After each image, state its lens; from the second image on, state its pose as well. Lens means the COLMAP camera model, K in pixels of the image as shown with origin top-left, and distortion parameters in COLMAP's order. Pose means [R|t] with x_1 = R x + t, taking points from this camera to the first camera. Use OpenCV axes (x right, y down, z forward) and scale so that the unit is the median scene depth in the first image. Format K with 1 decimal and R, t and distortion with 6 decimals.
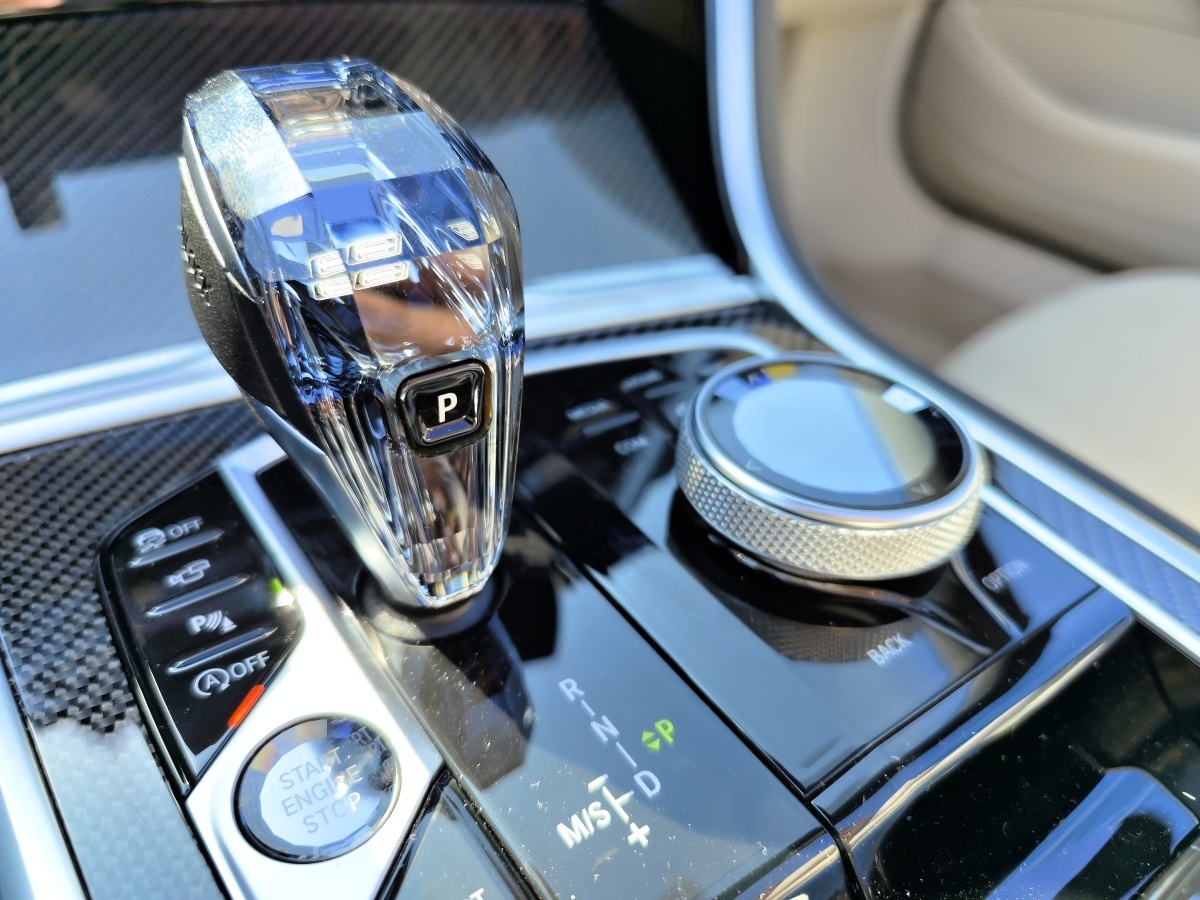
lens RADIAL K [[810.0, 0, 600.0], [0, 810.0, 450.0], [0, 0, 1]] dist [0.042517, -0.046054]
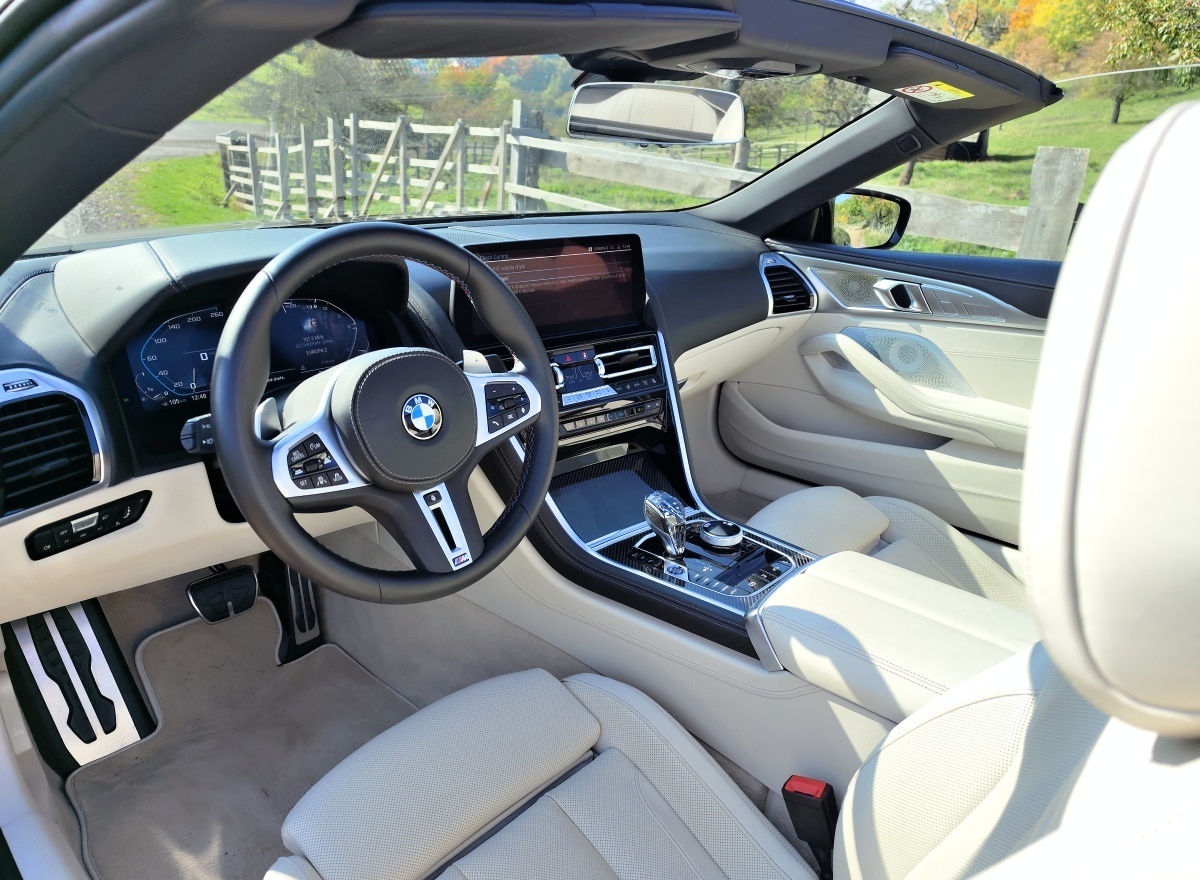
lens RADIAL K [[821.2, 0, 605.4], [0, 821.2, 464.4], [0, 0, 1]] dist [0.021406, 0.001008]
pose [[0.975004, -0.103669, 0.196521, -2.073215], [0.152031, 0.956285, -0.249812, 1.082232], [-0.162032, 0.273445, 0.948142, -5.836872]]
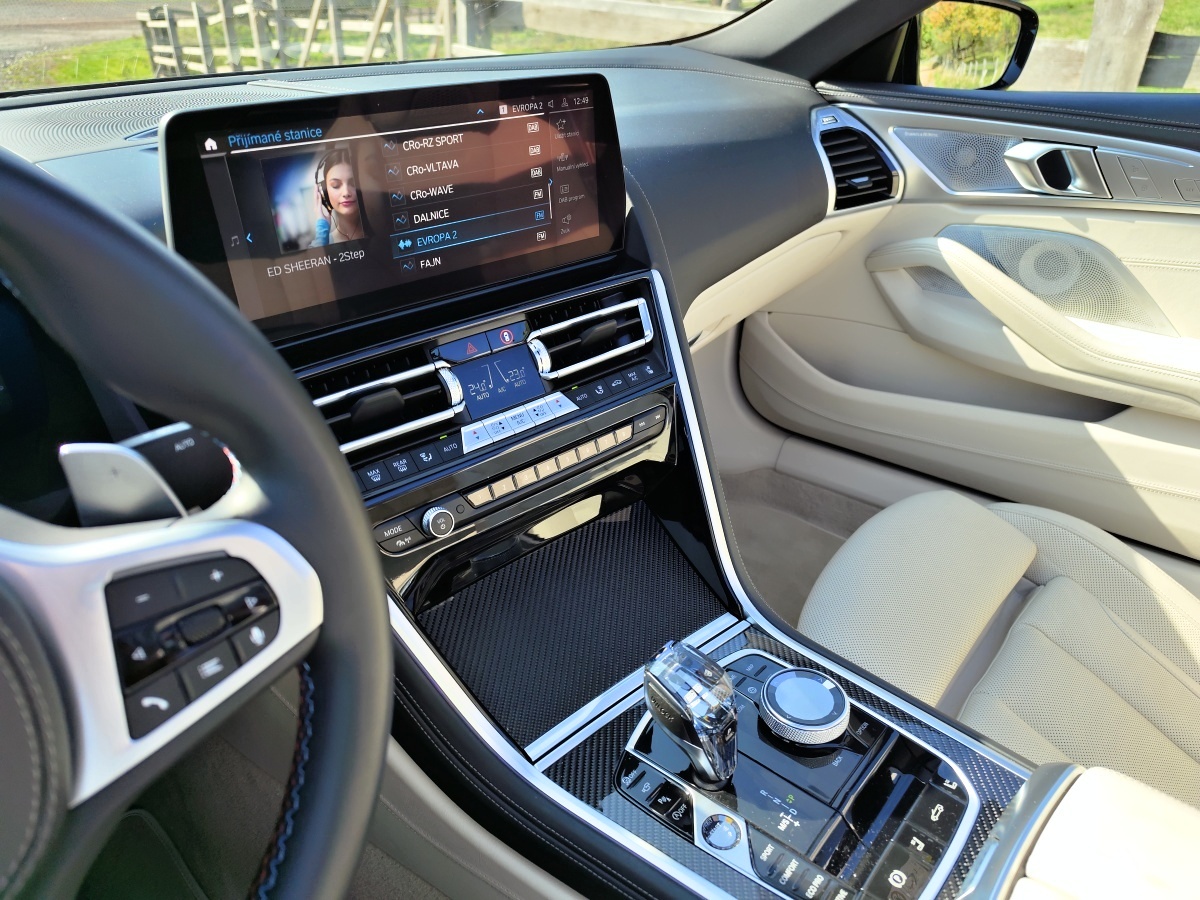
lens RADIAL K [[810.0, 0, 600.0], [0, 810.0, 450.0], [0, 0, 1]] dist [0.042517, -0.046054]
pose [[0.966483, -0.178098, 0.184910, -1.010355], [0.203092, 0.970979, -0.126306, -0.788641], [-0.157048, 0.159626, 0.974605, -2.393273]]
